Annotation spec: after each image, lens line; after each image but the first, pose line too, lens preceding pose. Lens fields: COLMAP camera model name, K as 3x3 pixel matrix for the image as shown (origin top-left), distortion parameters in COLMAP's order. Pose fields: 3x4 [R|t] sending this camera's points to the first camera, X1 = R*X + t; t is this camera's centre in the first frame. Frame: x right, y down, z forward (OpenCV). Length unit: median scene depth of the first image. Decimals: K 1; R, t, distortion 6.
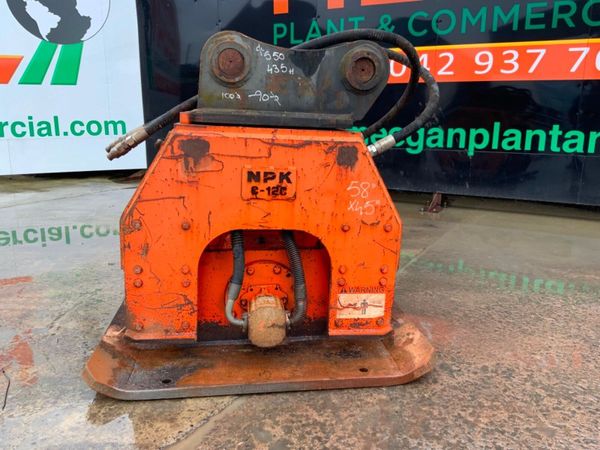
lens RADIAL K [[495.2, 0, 300.0], [0, 495.2, 225.0], [0, 0, 1]] dist [0.087672, -0.143937]
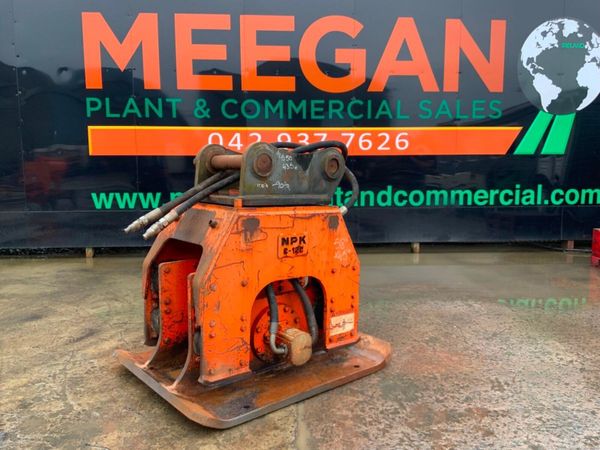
lens RADIAL K [[495.2, 0, 300.0], [0, 495.2, 225.0], [0, 0, 1]] dist [0.087672, -0.143937]
pose [[0.845413, -0.074117, 0.528945, -0.765478], [0.131176, 0.988806, -0.071104, -0.036903], [-0.517754, 0.129498, 0.845672, -0.203299]]
